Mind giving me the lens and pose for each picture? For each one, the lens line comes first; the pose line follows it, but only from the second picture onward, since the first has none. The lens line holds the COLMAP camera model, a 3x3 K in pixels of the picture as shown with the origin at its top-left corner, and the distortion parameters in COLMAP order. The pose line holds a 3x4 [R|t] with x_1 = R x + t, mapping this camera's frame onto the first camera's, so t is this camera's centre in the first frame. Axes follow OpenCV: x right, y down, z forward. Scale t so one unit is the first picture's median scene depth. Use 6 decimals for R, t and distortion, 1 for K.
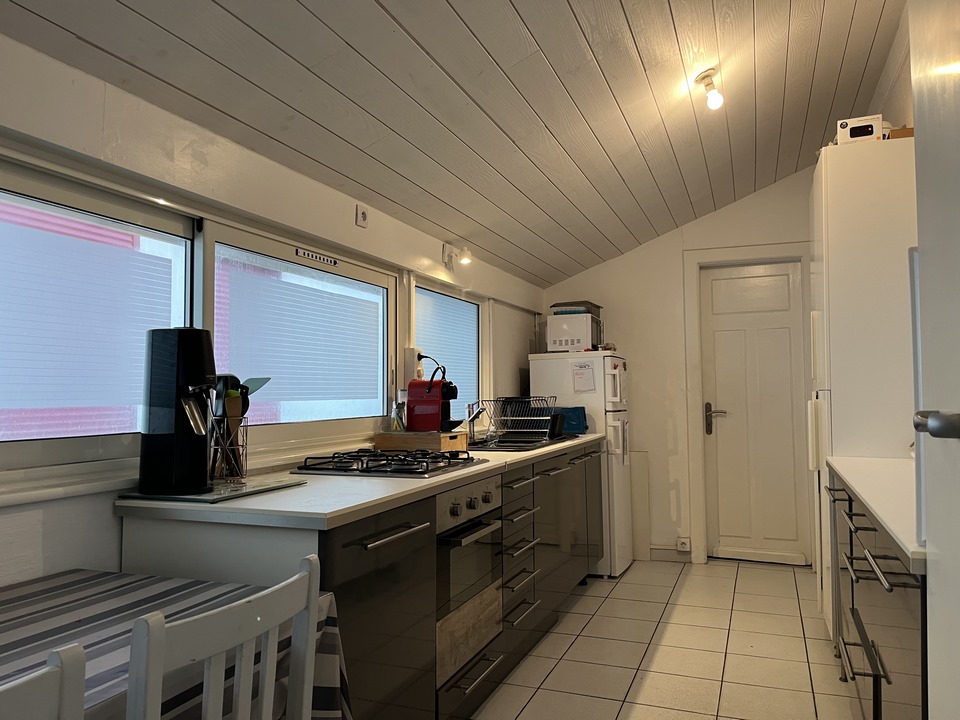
lens RADIAL K [[721.5, 0, 478.7], [0, 721.5, 352.8], [0, 0, 1]] dist [0.014424, 0.000357]
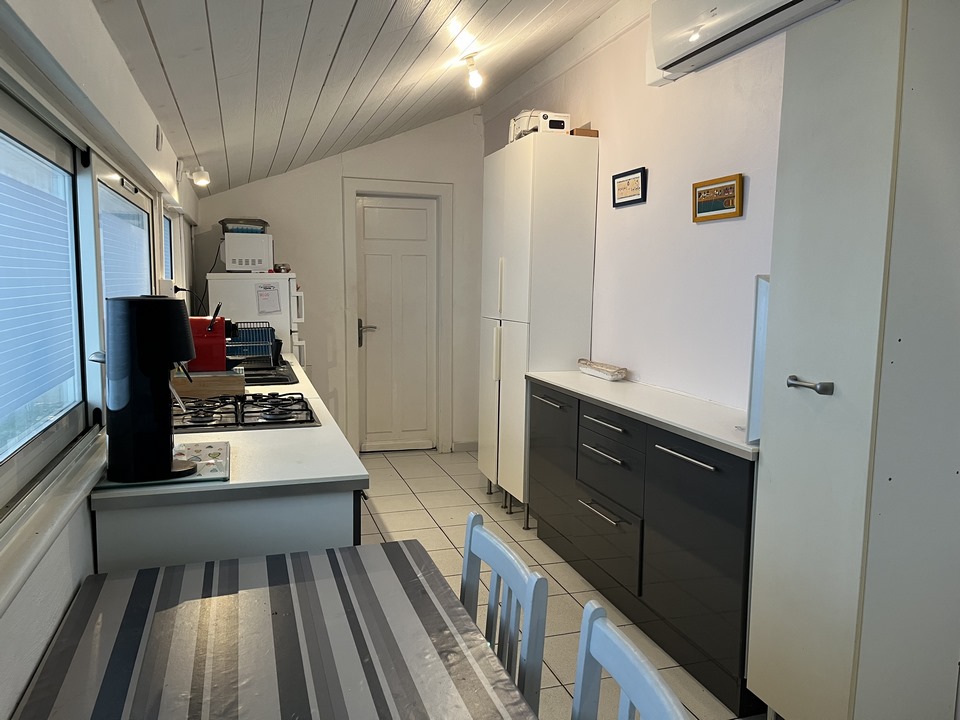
lens RADIAL K [[721.5, 0, 476.3], [0, 721.5, 364.5], [0, 0, 1]] dist [0.014424, 0.000357]
pose [[0.768977, -0.055449, 0.636867, -0.281573], [-0.056049, 0.986547, 0.153569, -0.046879], [-0.636815, -0.153787, 0.755524, 0.030764]]
